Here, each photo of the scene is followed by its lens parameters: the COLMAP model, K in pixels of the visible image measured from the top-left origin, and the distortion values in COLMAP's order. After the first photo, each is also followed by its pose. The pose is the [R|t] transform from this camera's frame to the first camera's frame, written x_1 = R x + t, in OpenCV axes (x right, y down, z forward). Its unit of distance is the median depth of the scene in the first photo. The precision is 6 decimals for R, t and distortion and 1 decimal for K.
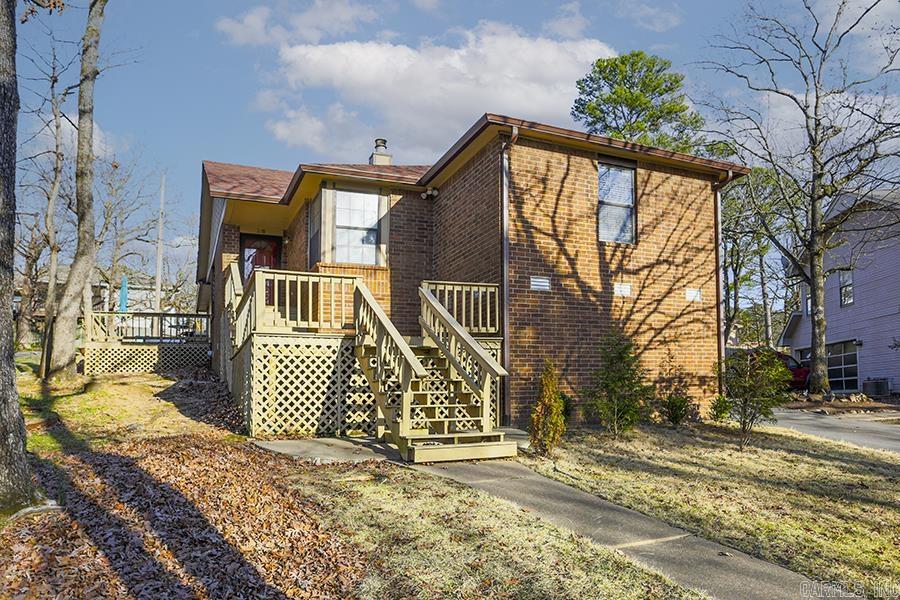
lens RADIAL K [[600.0, 0, 450.0], [0, 600.0, 300.0], [0, 0, 1]] dist [-0.061100, 0.000382]
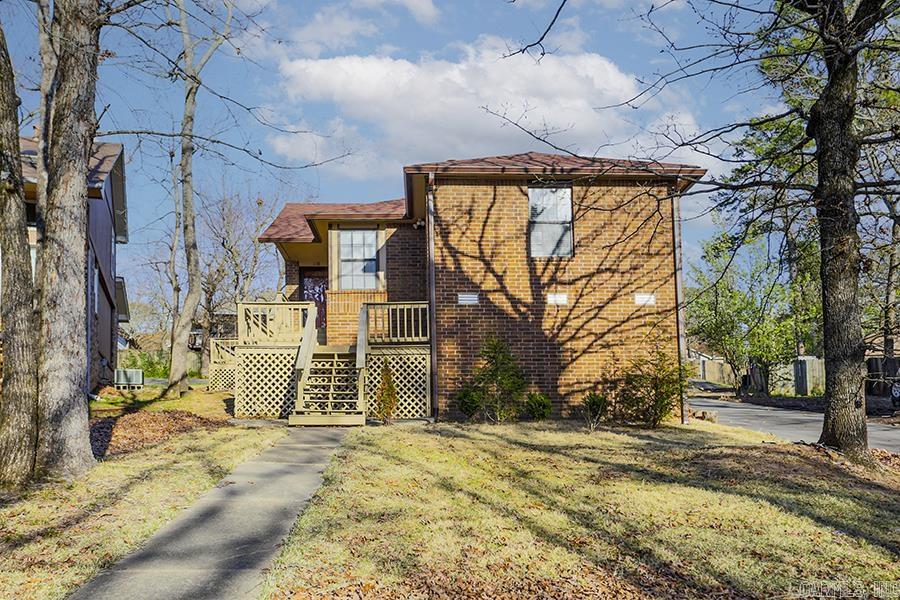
lens RADIAL K [[807.8, 0, 450.0], [0, 807.8, 300.0], [0, 0, 1]] dist [0.000708, -0.000612]
pose [[0.917496, -0.054971, -0.393929, 0.703704], [0.047038, 0.998449, -0.029771, 0.019612], [0.394954, 0.008785, 0.918659, -0.457182]]
